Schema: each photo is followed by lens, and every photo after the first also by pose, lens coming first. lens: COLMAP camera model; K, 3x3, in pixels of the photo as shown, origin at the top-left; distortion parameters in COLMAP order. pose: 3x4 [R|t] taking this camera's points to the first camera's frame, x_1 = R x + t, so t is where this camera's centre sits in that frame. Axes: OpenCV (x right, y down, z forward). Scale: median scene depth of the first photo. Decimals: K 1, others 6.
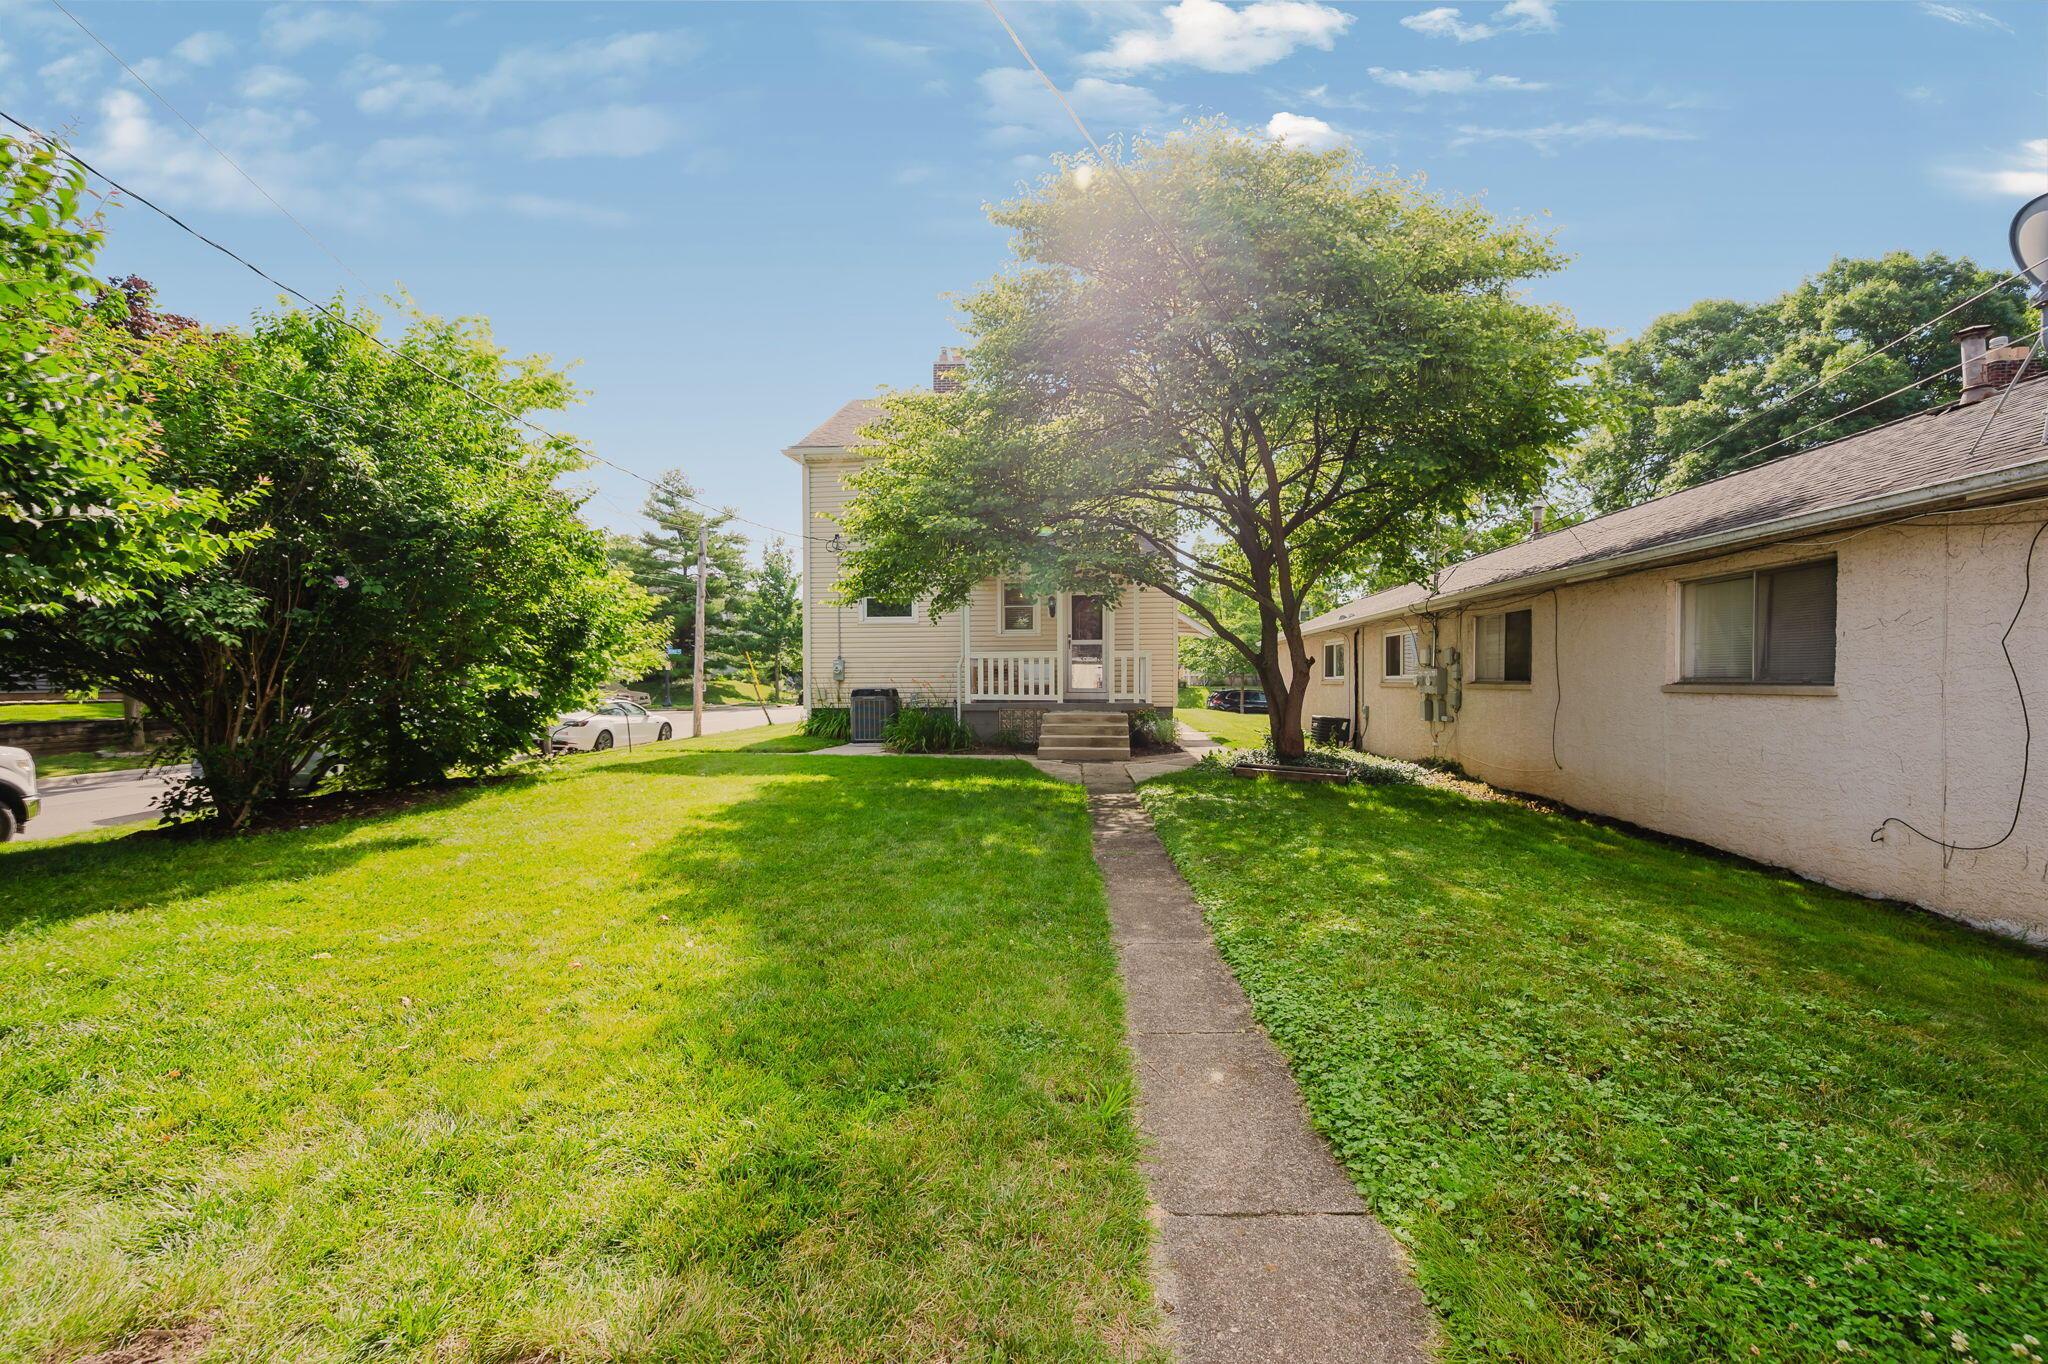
lens RADIAL K [[811.0, 0, 1024.0], [0, 811.0, 682.0], [0, 0, 1]] dist [-0.001910, -0.000508]
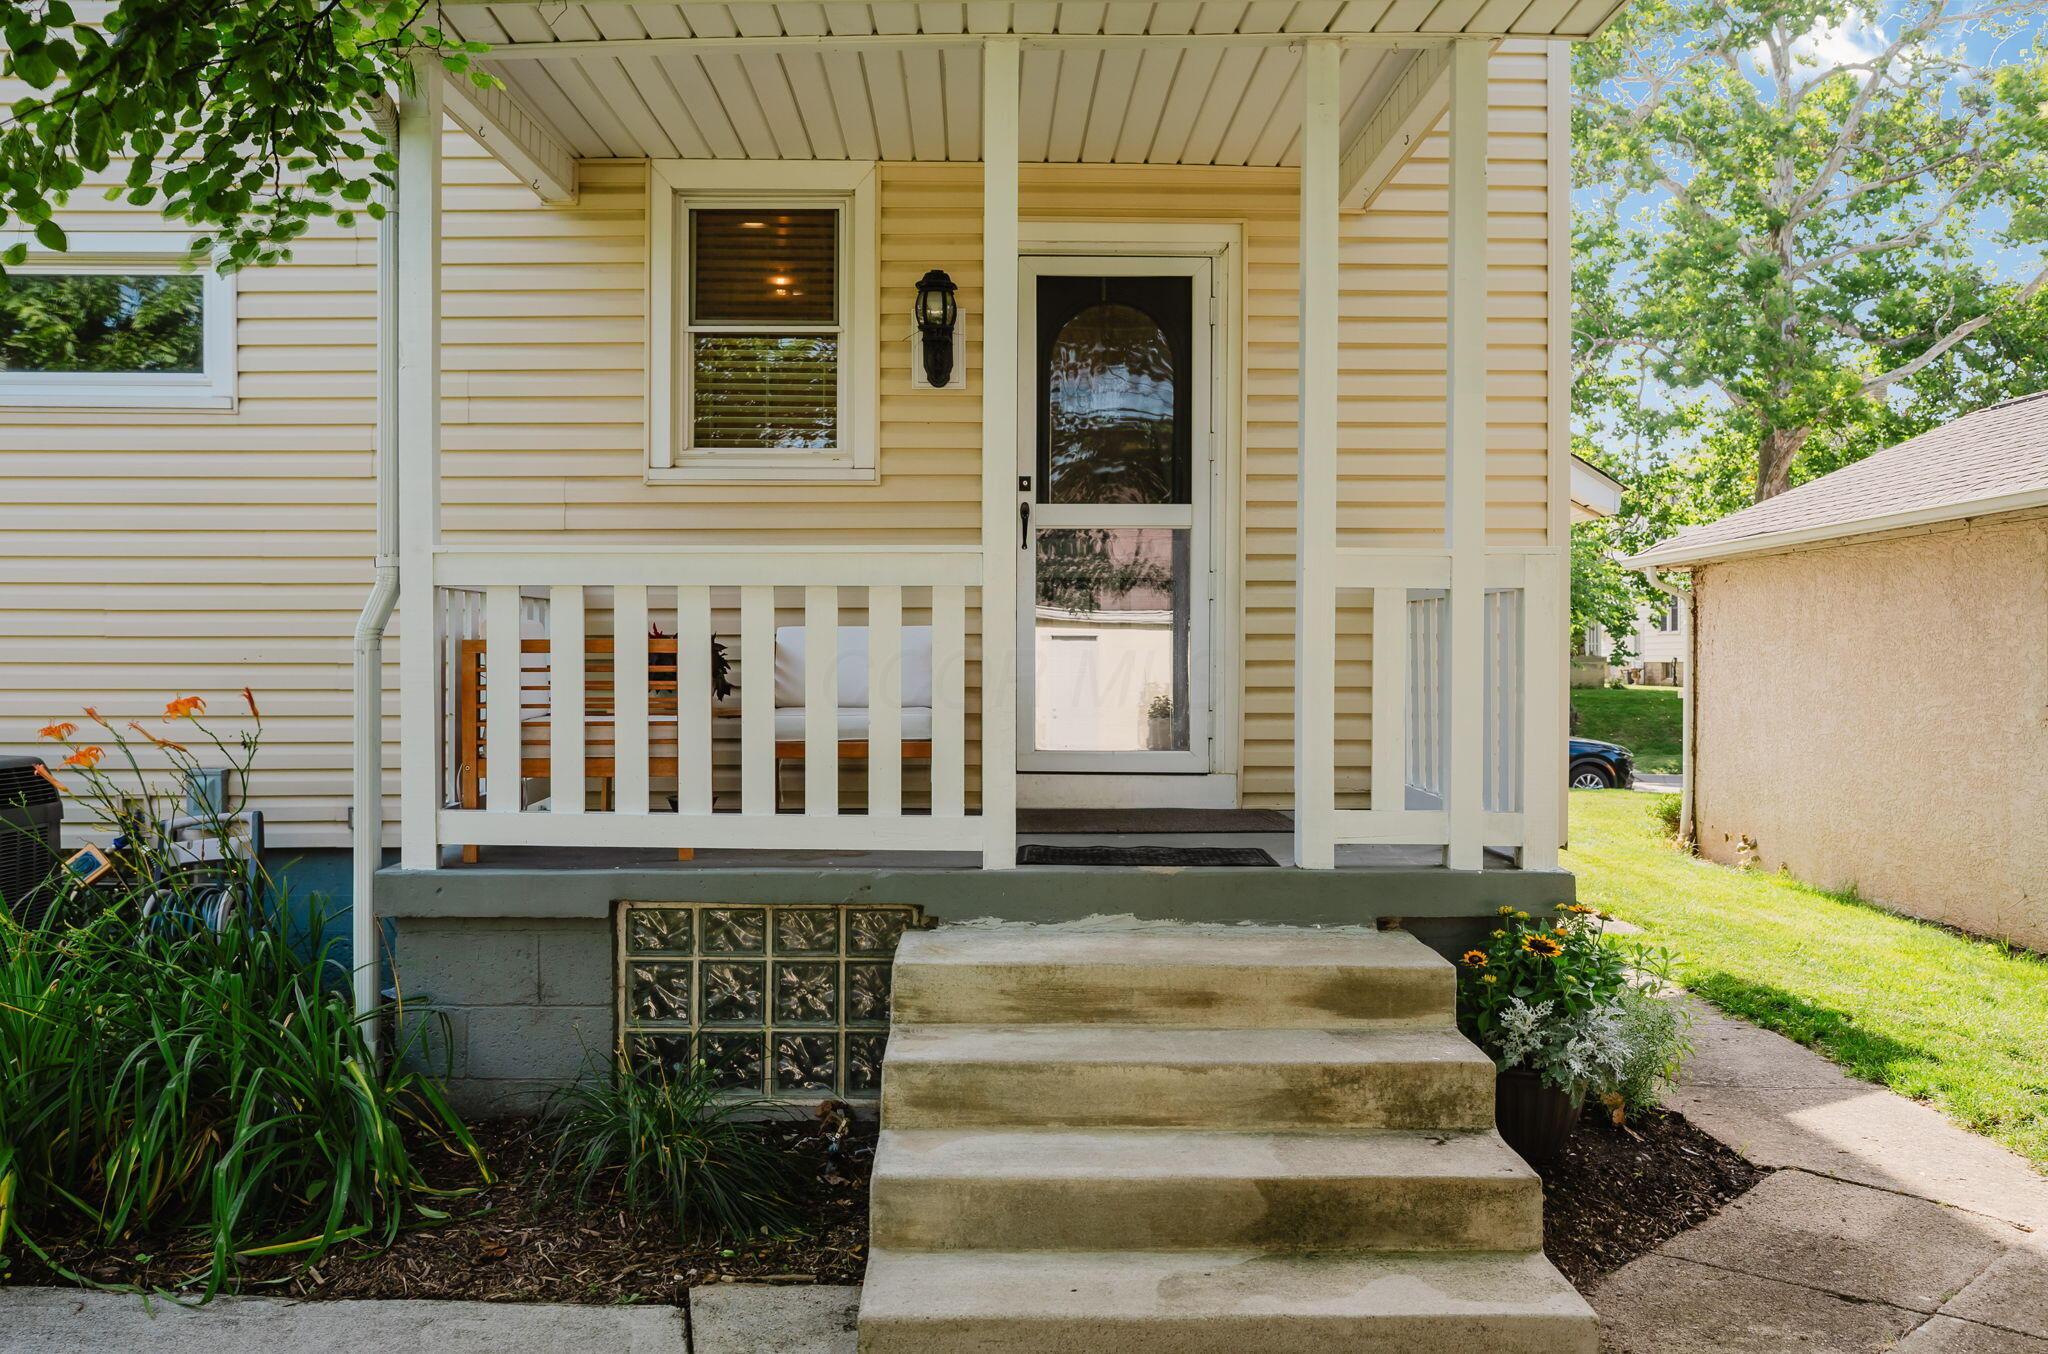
lens RADIAL K [[1760.4, 0, 1024.0], [0, 1760.4, 677.0], [0, 0, 1]] dist [0.009291, -0.000708]
pose [[0.994295, 0.005983, 0.106495, 0.011798], [-0.006902, 0.999942, 0.008266, -0.014834], [-0.106439, -0.008954, 0.994279, 0.645269]]
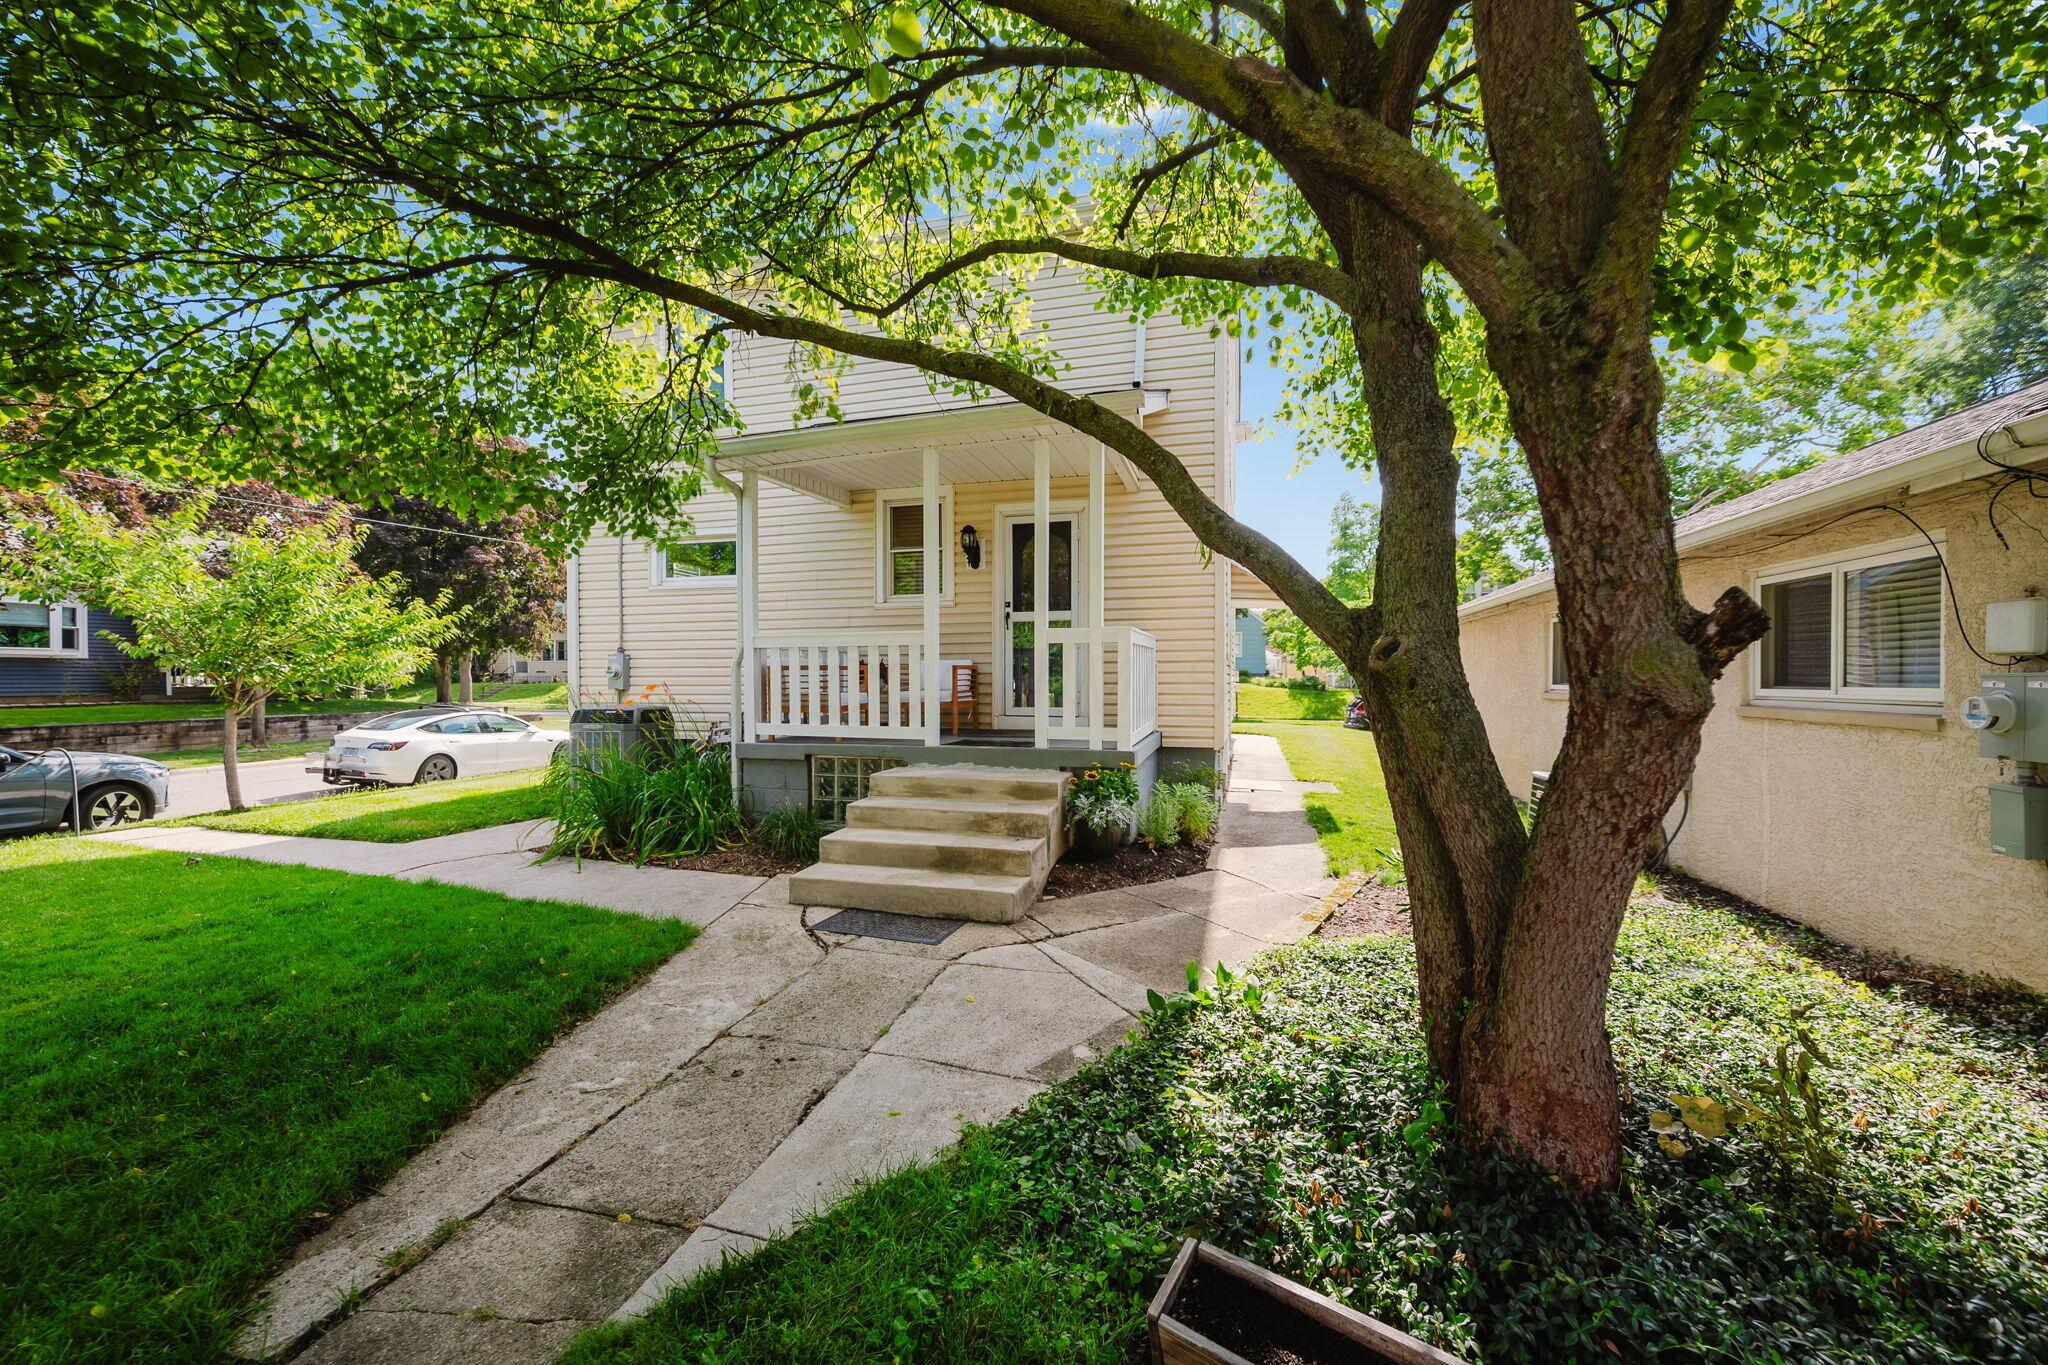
lens RADIAL K [[811.0, 0, 1024.0], [0, 811.0, 682.5], [0, 0, 1]] dist [-0.001910, -0.000508]
pose [[0.983491, 0.003242, -0.180926, 0.174926], [-0.002300, 0.999983, 0.005417, -0.011533], [0.180940, -0.004911, 0.983482, 0.561604]]
